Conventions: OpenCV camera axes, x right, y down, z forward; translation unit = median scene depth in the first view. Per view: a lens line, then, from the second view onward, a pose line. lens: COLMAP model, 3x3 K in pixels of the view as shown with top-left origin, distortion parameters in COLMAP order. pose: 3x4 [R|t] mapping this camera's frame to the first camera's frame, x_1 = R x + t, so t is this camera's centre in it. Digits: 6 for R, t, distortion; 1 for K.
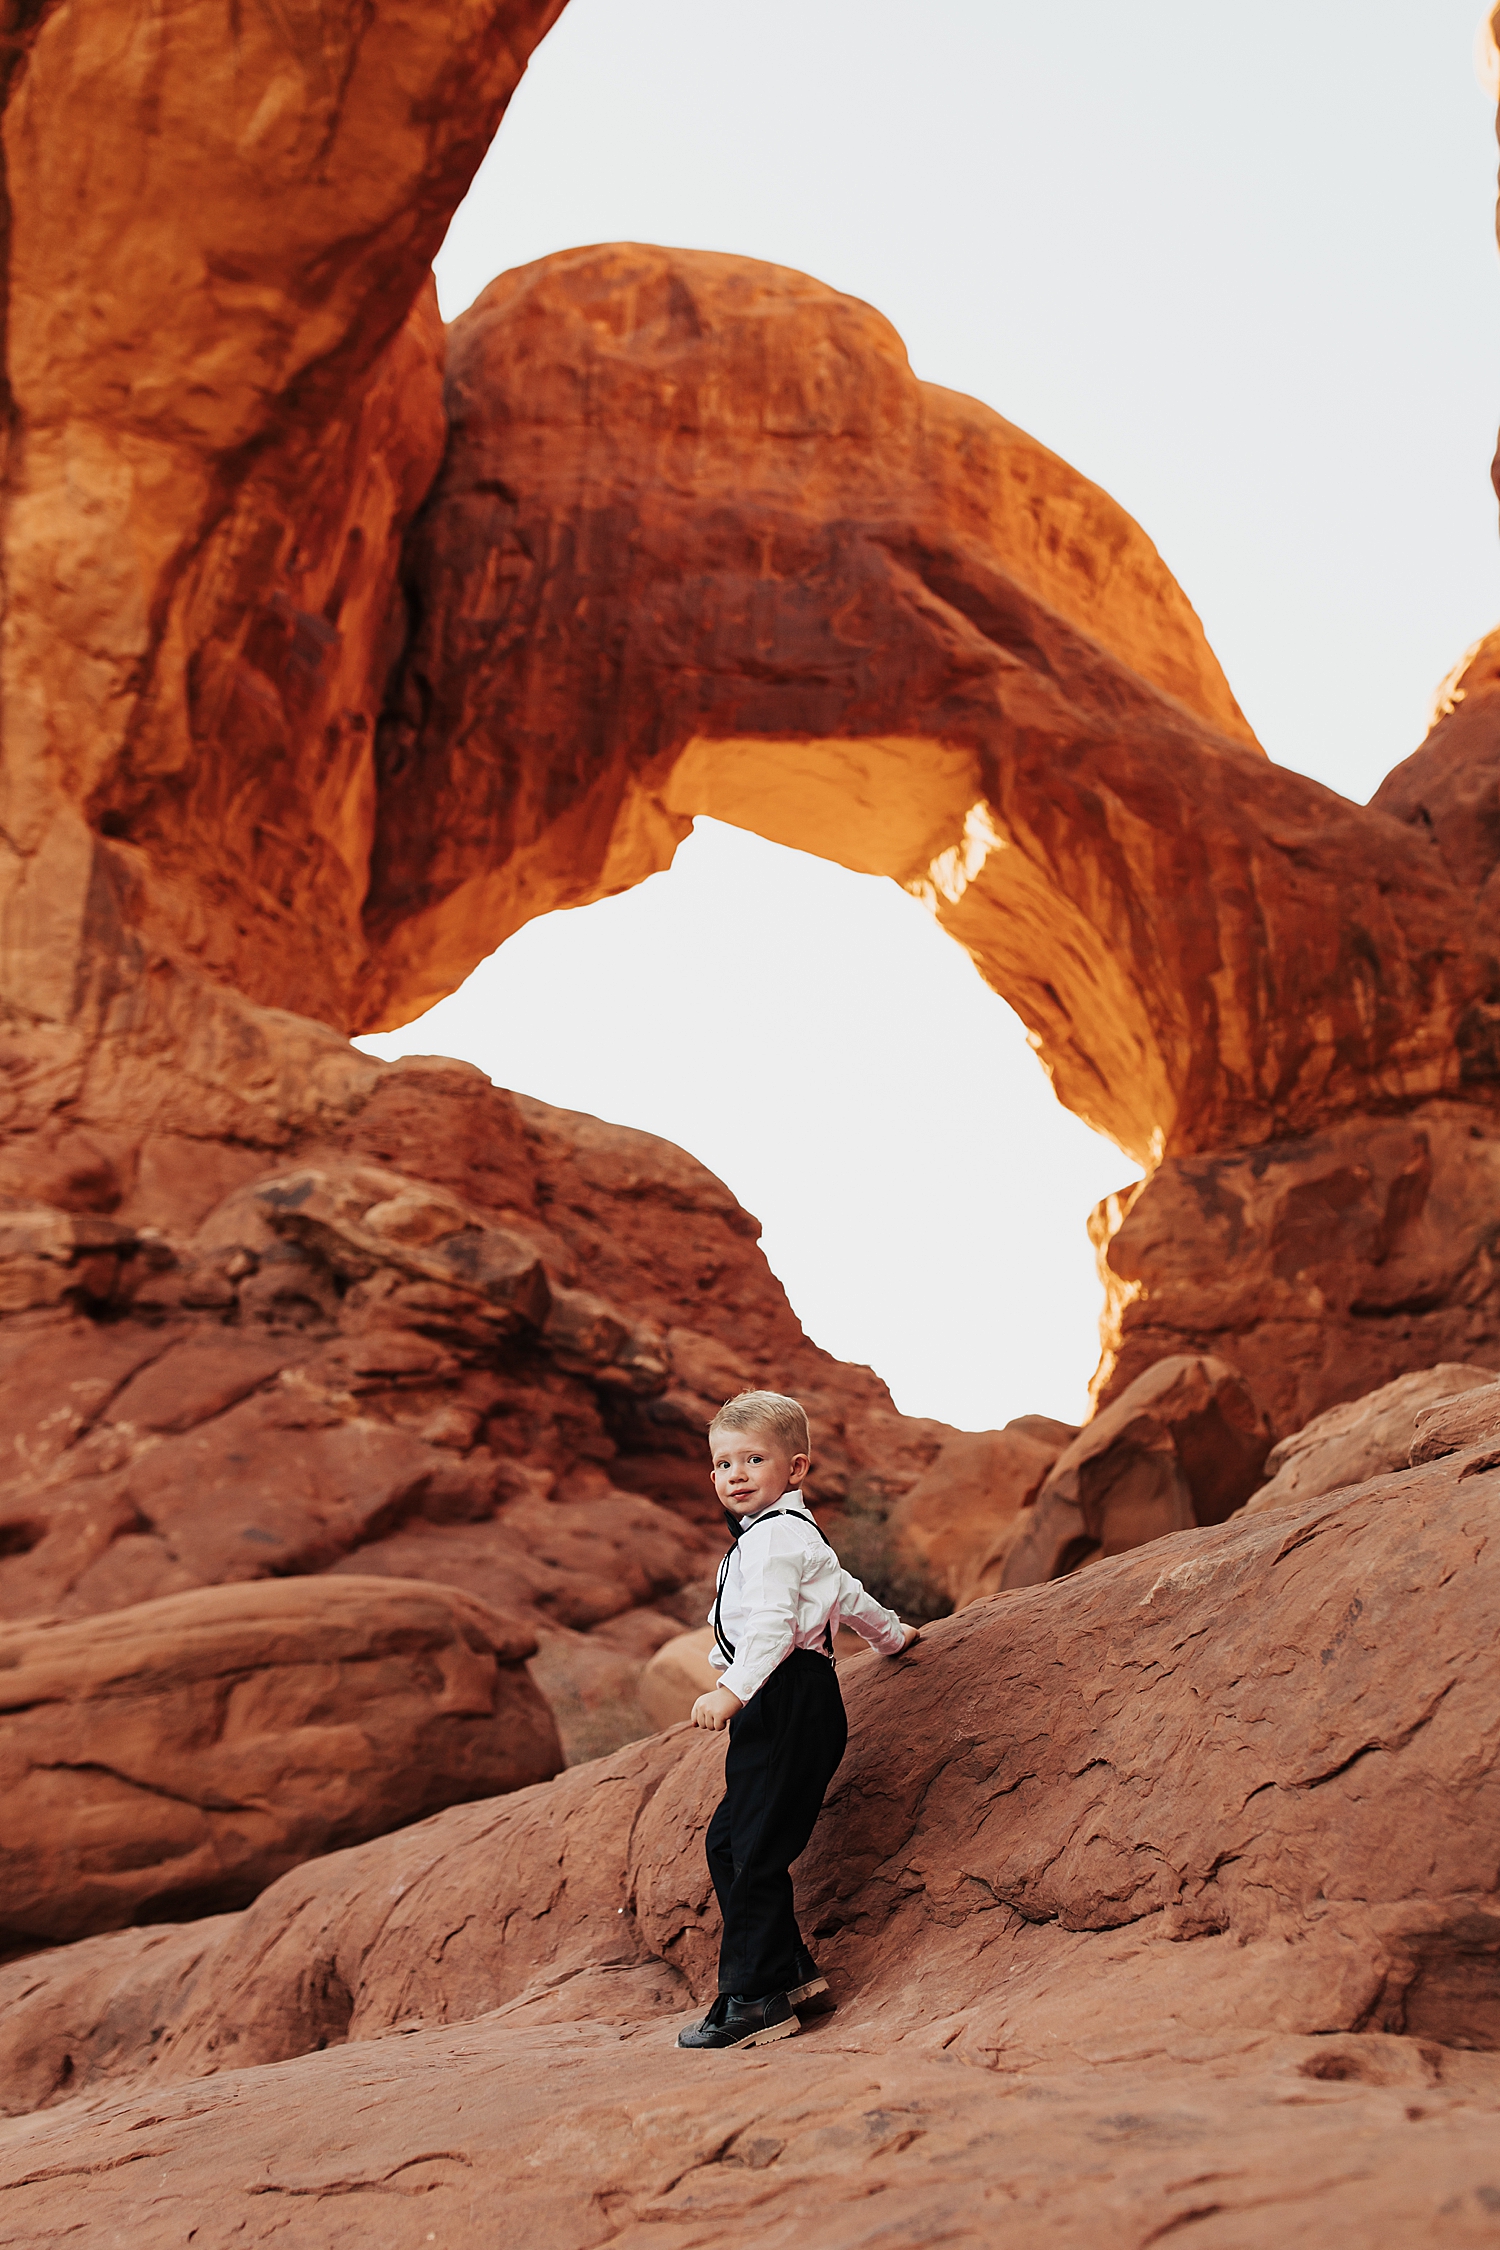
lens RADIAL K [[2356.8, 0, 750.0], [0, 2356.8, 1125.0], [0, 0, 1]] dist [0.007905, 0.000040]
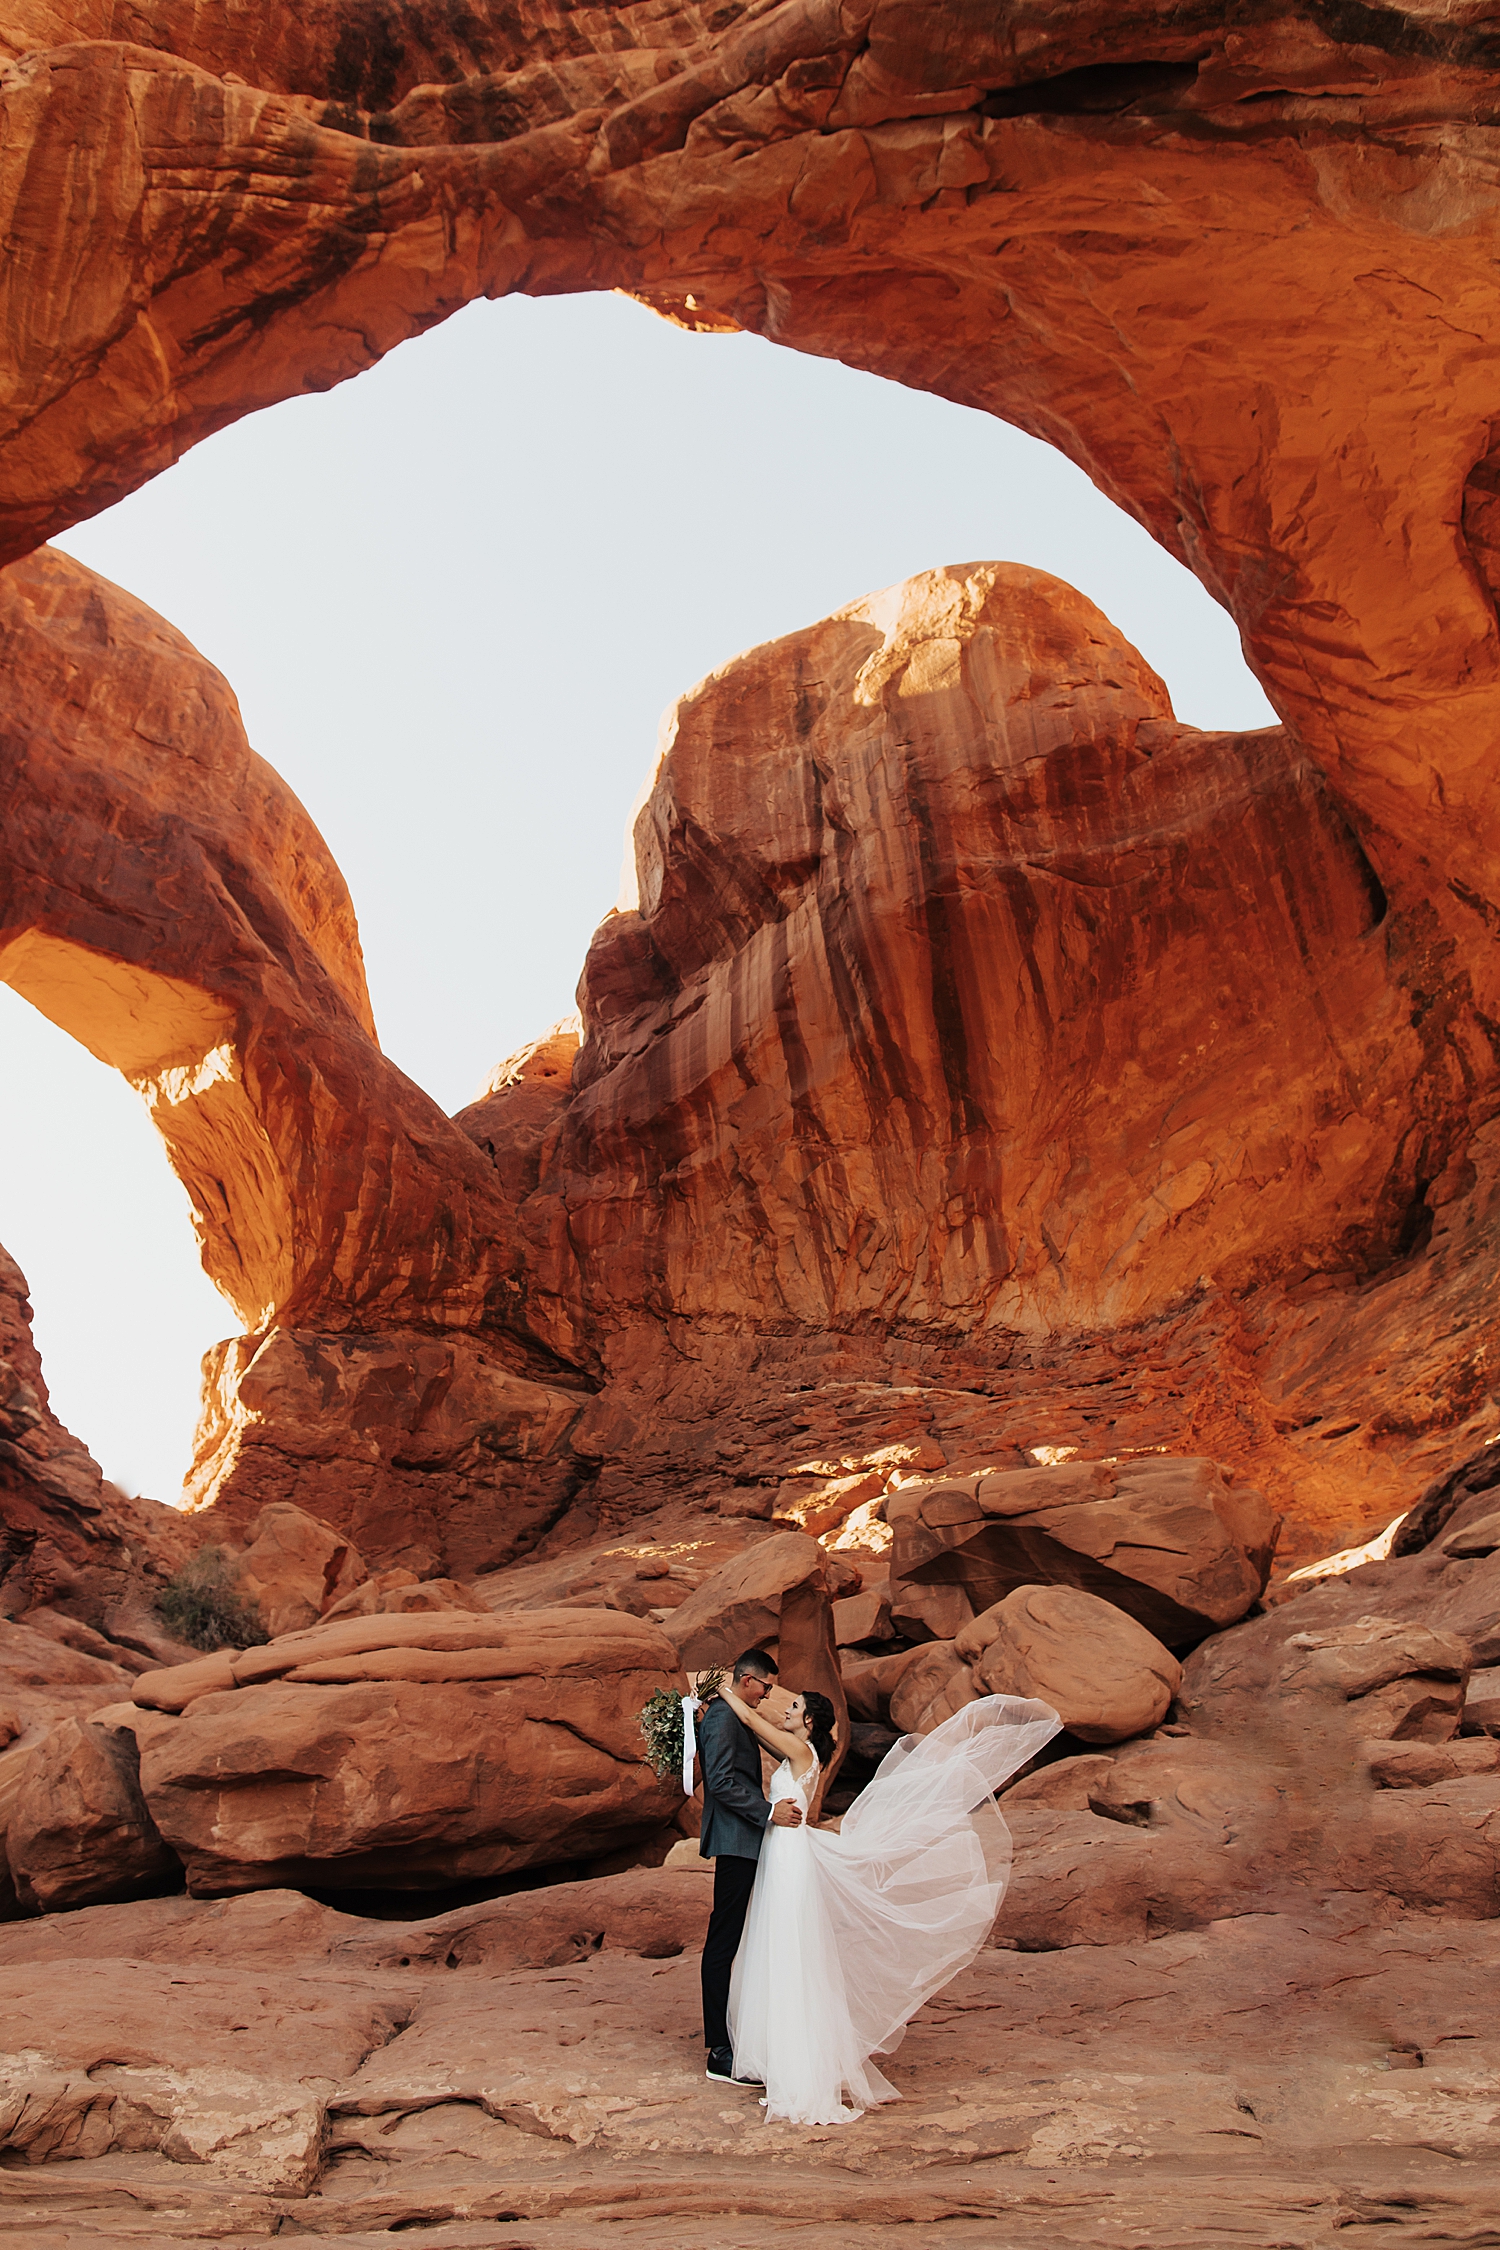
lens RADIAL K [[1664.5, 0, 750.0], [0, 1664.5, 1125.0], [0, 0, 1]] dist [0.007413, 0.001888]
pose [[0.790437, 0.304899, 0.531268, -0.168606], [-0.243338, 0.952241, -0.184453, 0.014629], [-0.562135, 0.016521, 0.826880, 0.009024]]
